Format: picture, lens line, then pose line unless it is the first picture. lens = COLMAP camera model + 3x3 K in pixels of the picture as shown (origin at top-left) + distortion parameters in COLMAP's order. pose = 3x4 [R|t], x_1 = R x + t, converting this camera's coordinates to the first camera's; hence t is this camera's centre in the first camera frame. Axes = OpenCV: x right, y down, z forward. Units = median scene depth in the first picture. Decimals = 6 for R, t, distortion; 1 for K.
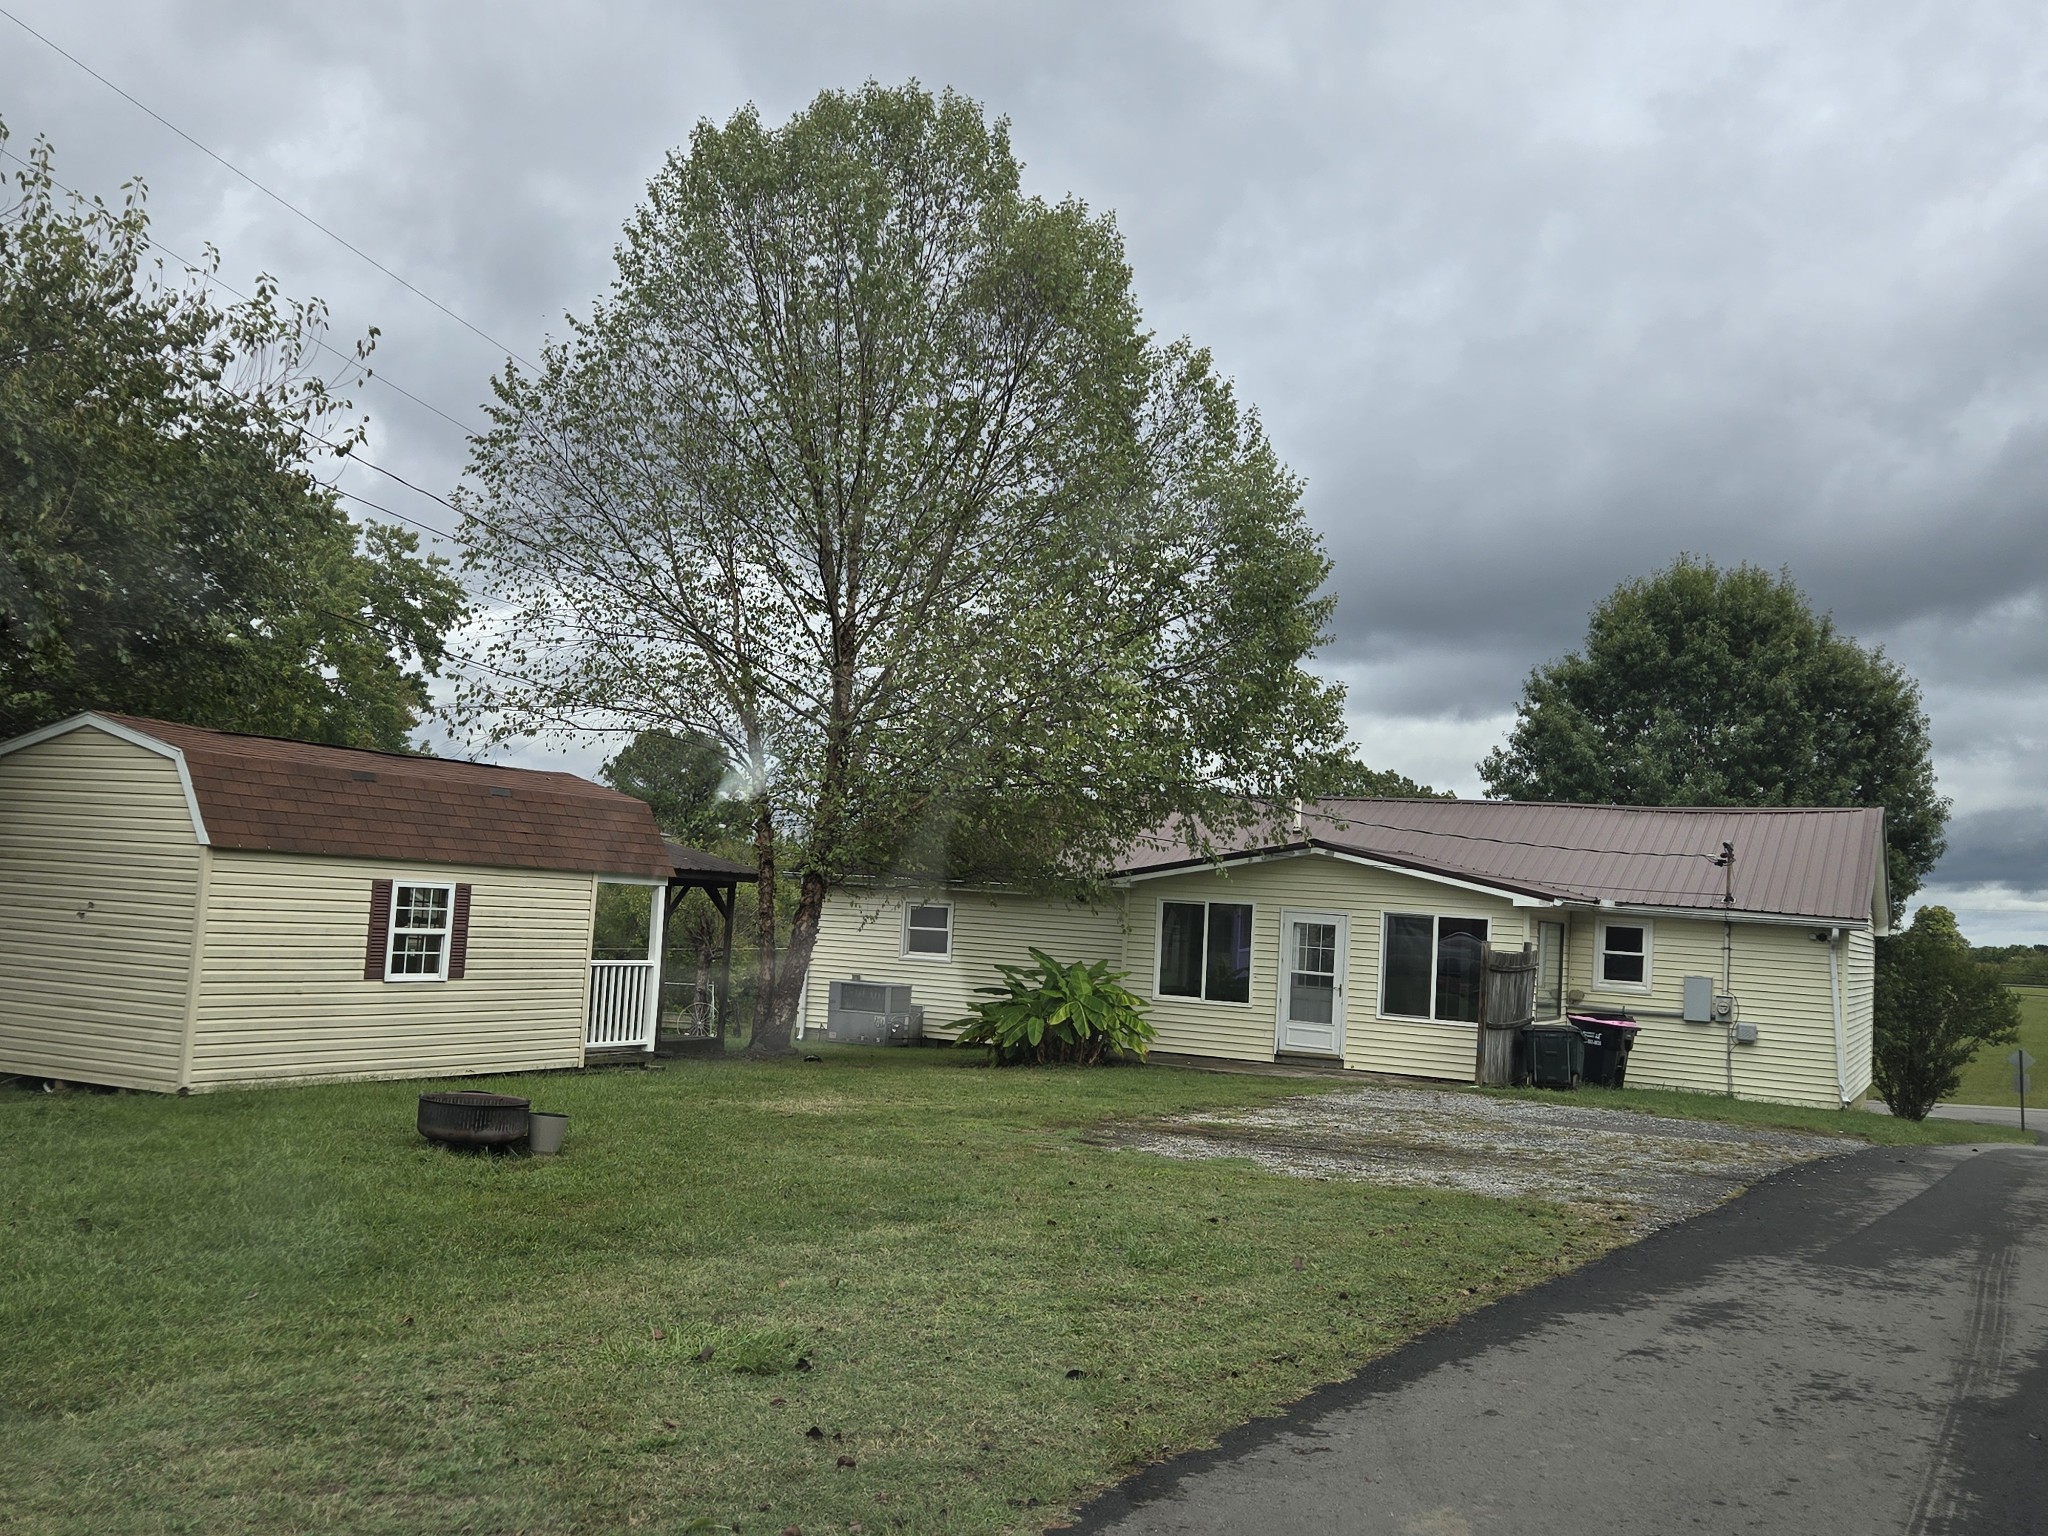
lens RADIAL K [[1880.3, 0, 1024.0], [0, 1880.3, 768.0], [0, 0, 1]] dist [0.006932, 0.002249]
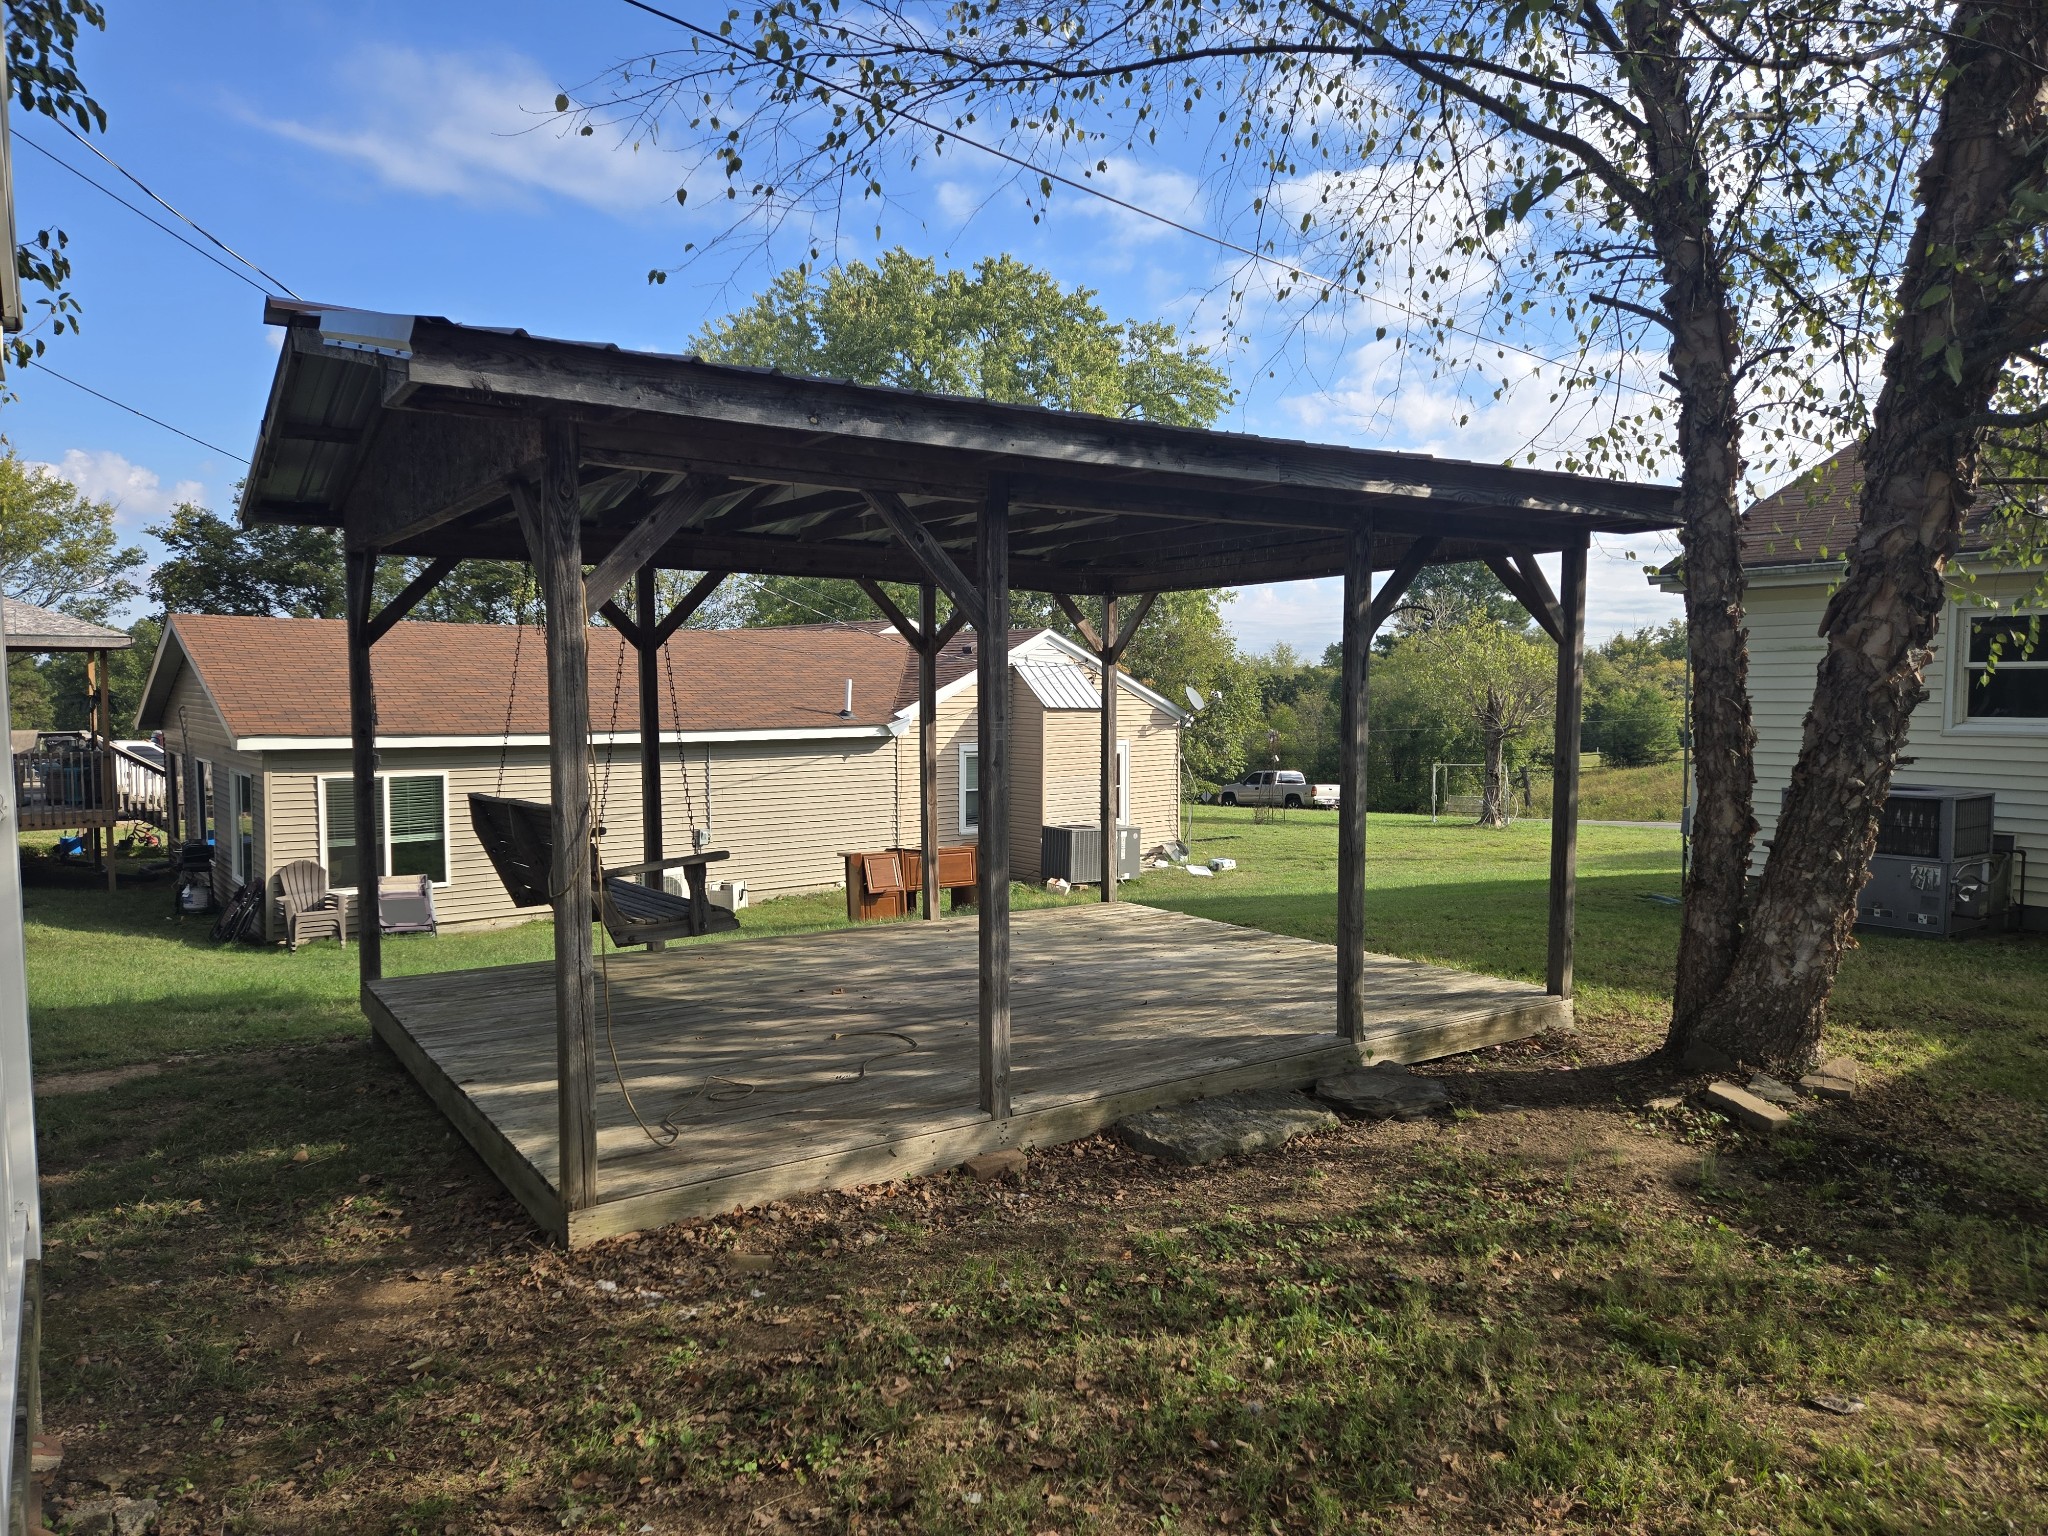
lens RADIAL K [[1372.1, 0, 1021.9], [0, 1372.1, 778.2], [0, 0, 1]] dist [0.073890, -0.053818]
pose [[0.878025, -0.028500, -0.477765, -0.125042], [0.091741, 0.989738, 0.109558, 0.066706], [0.469739, -0.140025, 0.871630, 0.735640]]
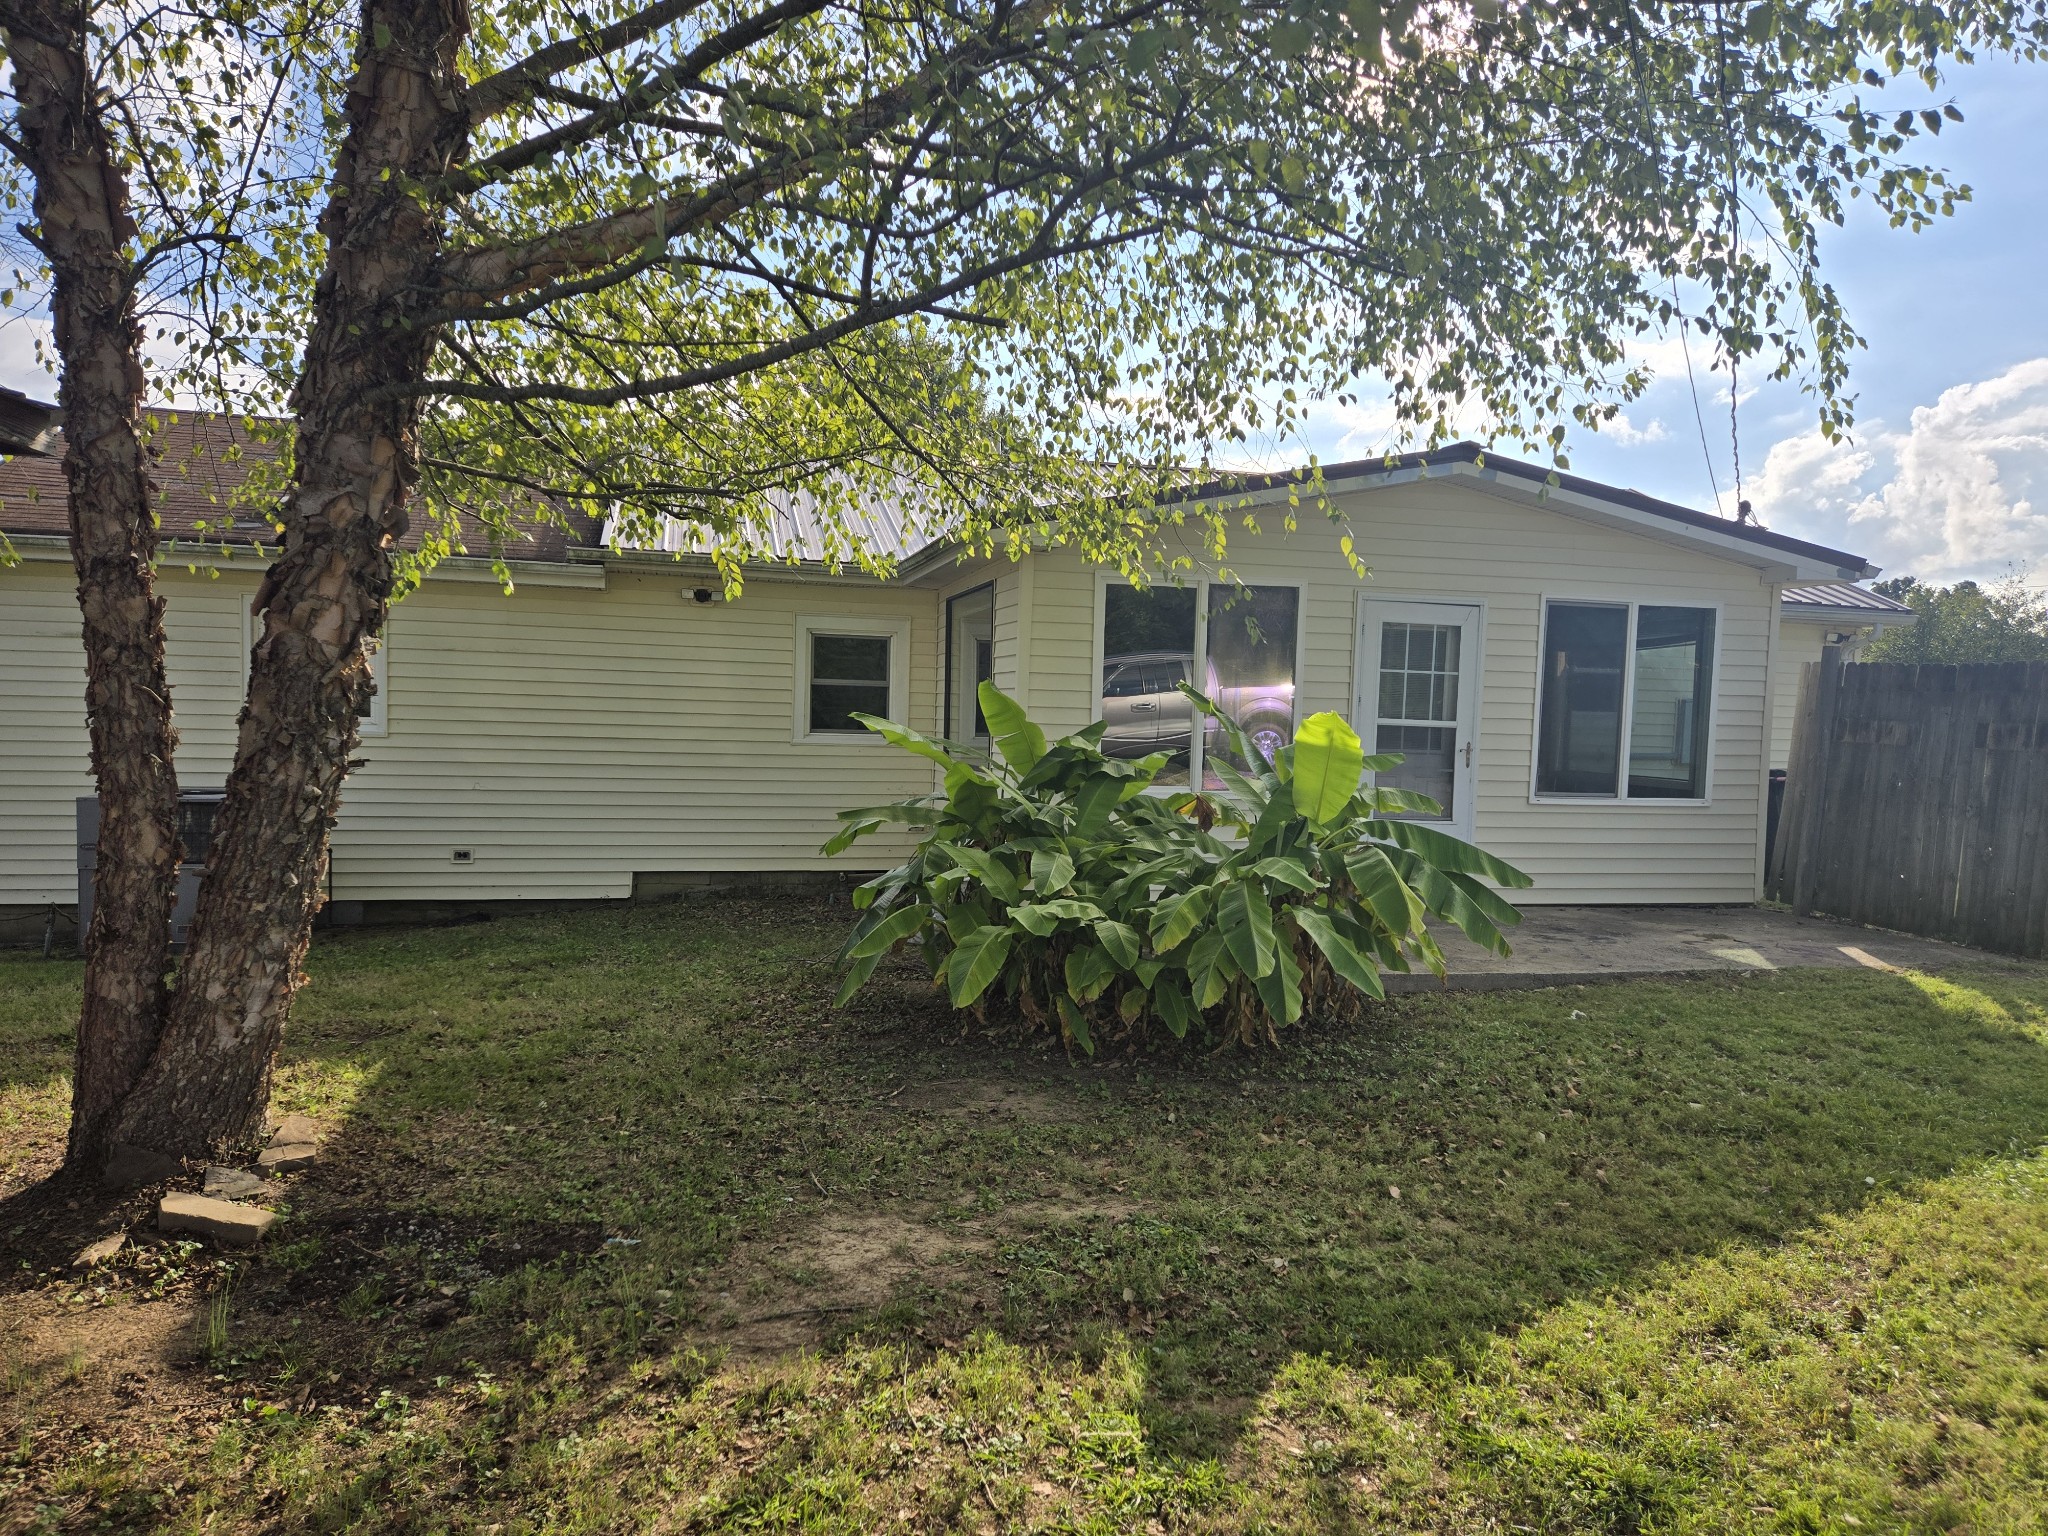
lens RADIAL K [[1372.1, 0, 1021.9], [0, 1372.1, 778.2], [0, 0, 1]] dist [0.073890, -0.053818]
pose [[0.792202, -0.071355, 0.606073, -0.149984], [-0.027091, 0.988050, 0.151737, 0.070844], [-0.609658, -0.136625, 0.780802, 0.782635]]
